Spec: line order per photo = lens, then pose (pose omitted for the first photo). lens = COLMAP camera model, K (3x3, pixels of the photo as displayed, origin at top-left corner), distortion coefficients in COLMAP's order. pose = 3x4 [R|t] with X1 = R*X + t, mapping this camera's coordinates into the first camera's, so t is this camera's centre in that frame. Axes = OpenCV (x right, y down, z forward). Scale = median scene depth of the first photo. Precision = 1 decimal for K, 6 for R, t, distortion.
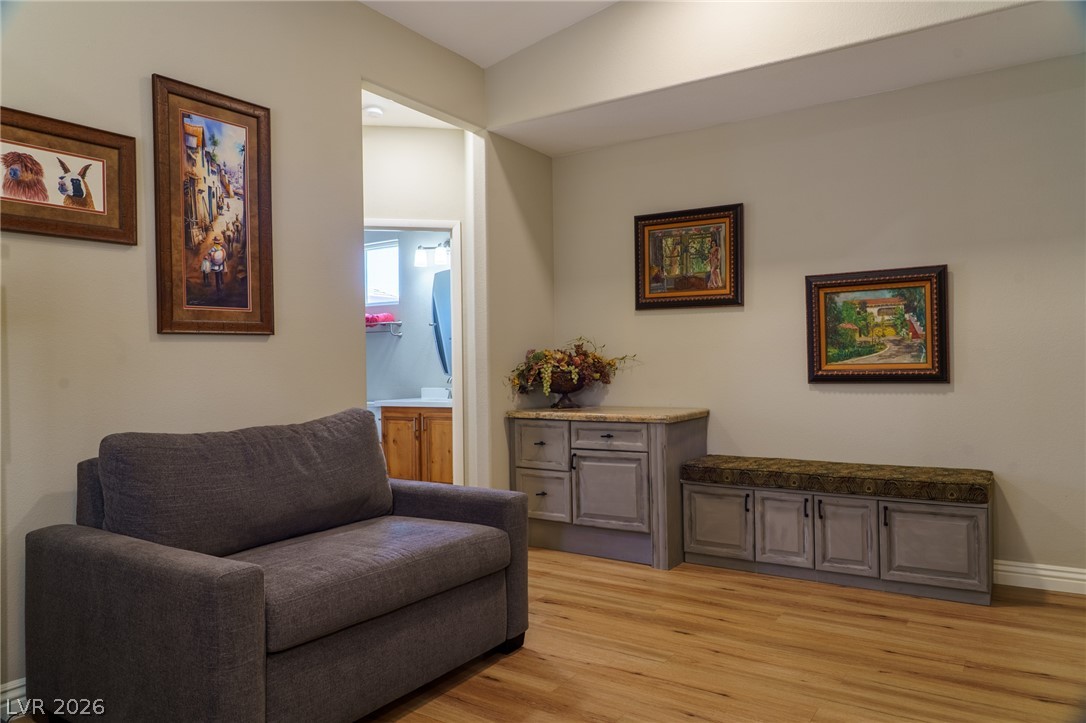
lens RADIAL K [[761.3, 0, 539.7], [0, 761.3, 358.2], [0, 0, 1]] dist [-0.066006, 0.096983]
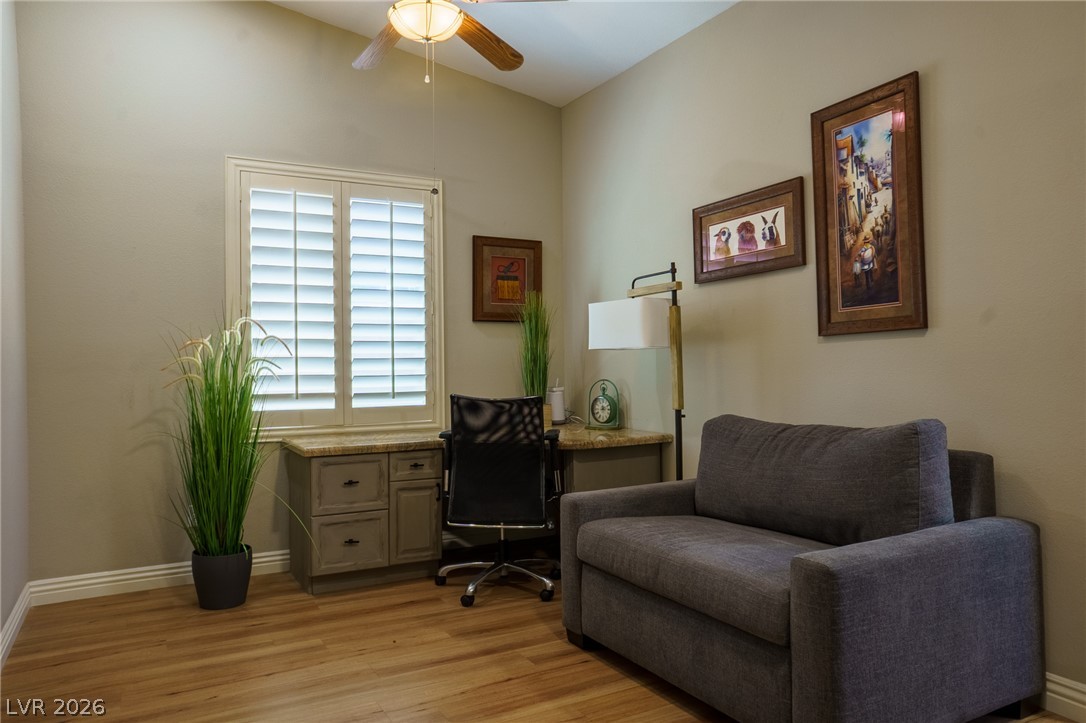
lens RADIAL K [[761.3, 0, 541.3], [0, 761.3, 363.4], [0, 0, 1]] dist [-0.066006, 0.096983]
pose [[-0.479313, 0.015867, -0.877500, 0.676234], [0.028531, 0.999590, 0.002490, -0.005382], [0.877180, -0.023843, -0.479569, 1.110852]]
